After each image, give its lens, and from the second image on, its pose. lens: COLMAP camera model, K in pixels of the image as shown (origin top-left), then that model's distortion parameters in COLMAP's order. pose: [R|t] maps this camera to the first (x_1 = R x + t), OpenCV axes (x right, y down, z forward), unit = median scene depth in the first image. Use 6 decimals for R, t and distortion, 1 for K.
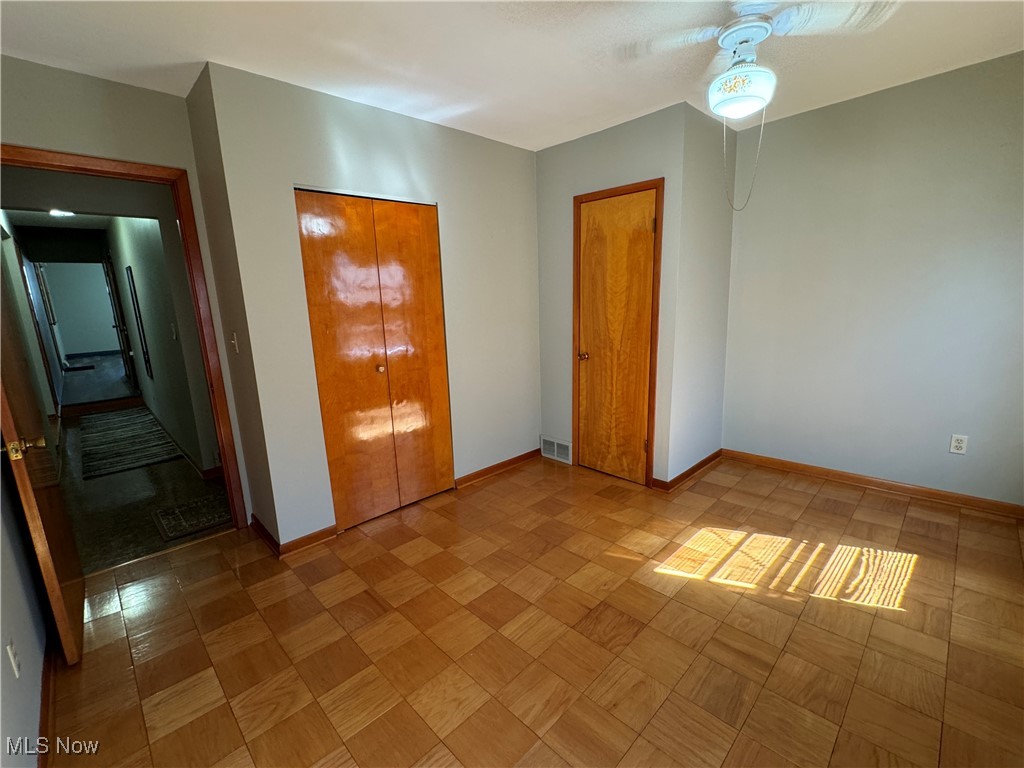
lens RADIAL K [[451.9, 0, 511.2], [0, 451.9, 387.6], [0, 0, 1]] dist [-0.004101, -0.000822]
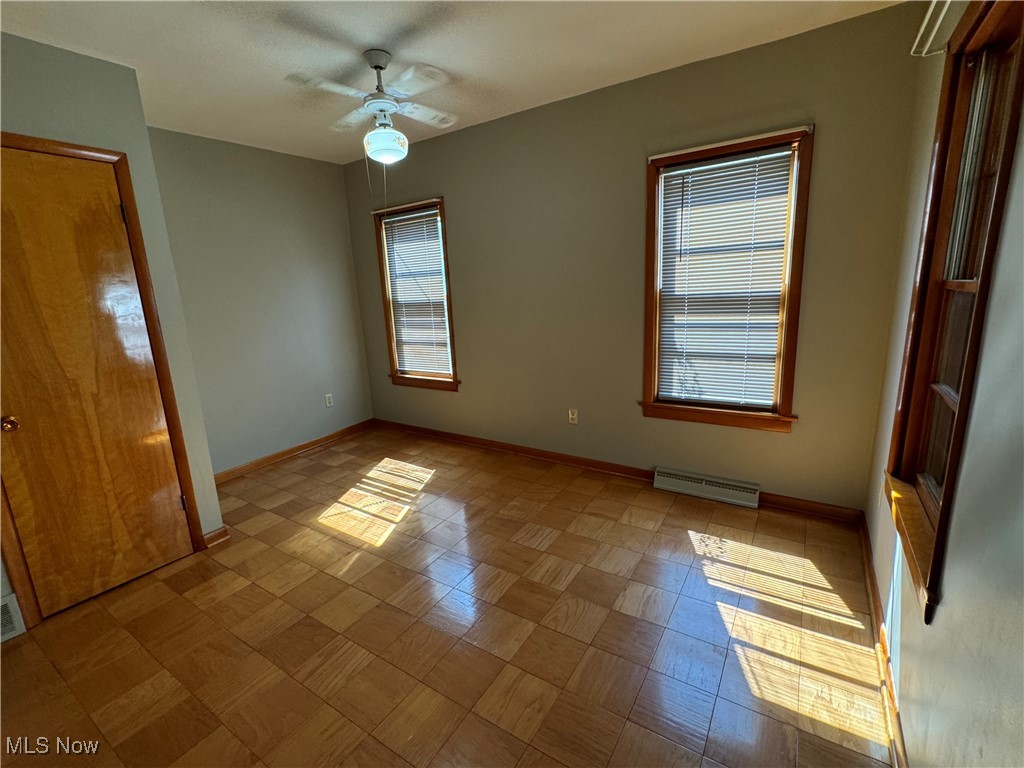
lens RADIAL K [[451.9, 0, 510.6], [0, 451.9, 383.8], [0, 0, 1]] dist [-0.004101, -0.000822]
pose [[-0.219292, -0.155195, 0.963237, -0.575694], [0.257278, 0.943126, 0.210527, -0.086009], [-0.941126, 0.293987, -0.166891, 0.599058]]
